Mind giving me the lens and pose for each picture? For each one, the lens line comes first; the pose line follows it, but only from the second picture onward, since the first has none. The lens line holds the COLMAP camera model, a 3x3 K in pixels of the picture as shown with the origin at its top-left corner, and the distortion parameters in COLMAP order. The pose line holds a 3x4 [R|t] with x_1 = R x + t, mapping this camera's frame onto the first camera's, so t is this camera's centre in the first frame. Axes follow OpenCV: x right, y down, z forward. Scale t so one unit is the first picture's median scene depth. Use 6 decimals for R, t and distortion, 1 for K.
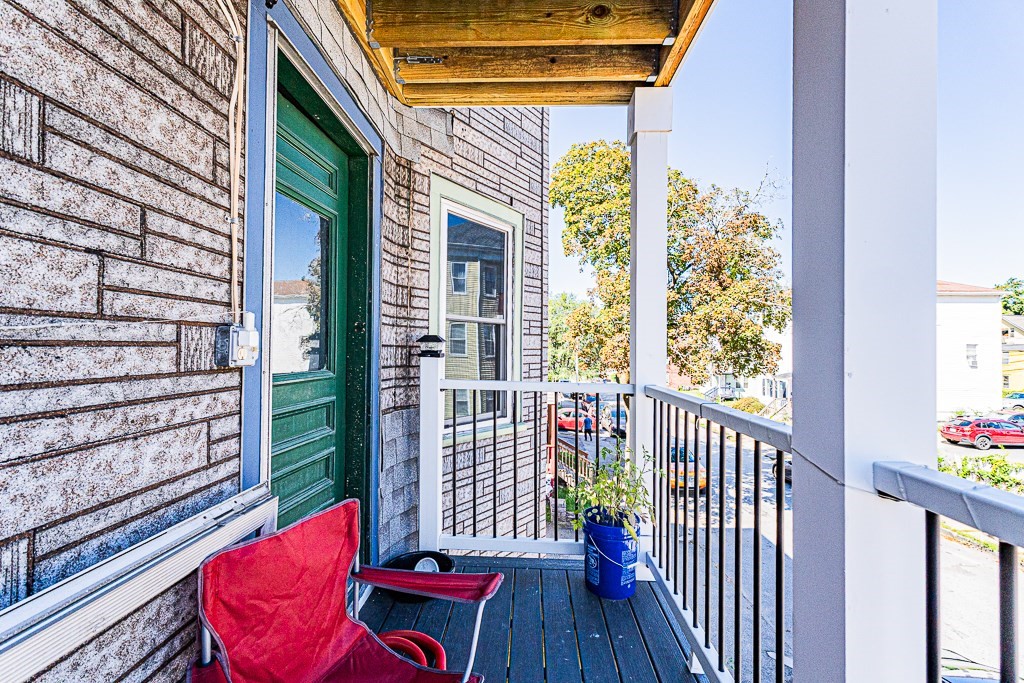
lens RADIAL K [[427.2, 0, 512.9], [0, 427.2, 343.7], [0, 0, 1]] dist [0.005117, 0.000021]
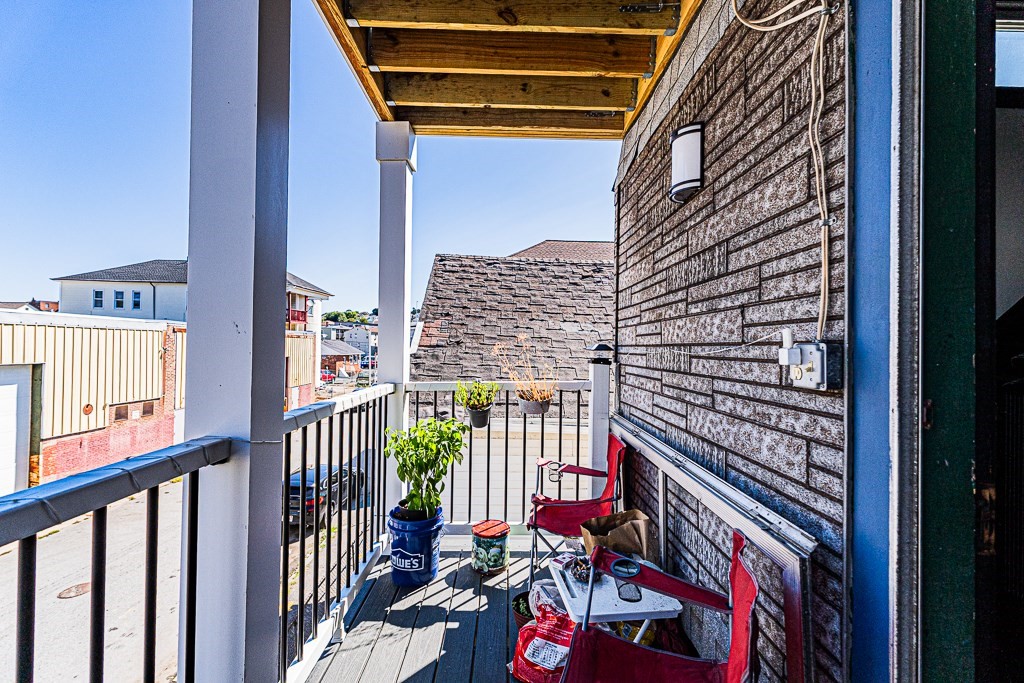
lens RADIAL K [[427.2, 0, 514.6], [0, 427.2, 342.5], [0, 0, 1]] dist [0.005117, 0.000021]
pose [[-0.997784, -0.021703, -0.062904, 0.035100], [-0.020652, 0.999637, -0.017304, -0.016307], [0.063256, -0.015967, -0.997870, 2.173562]]
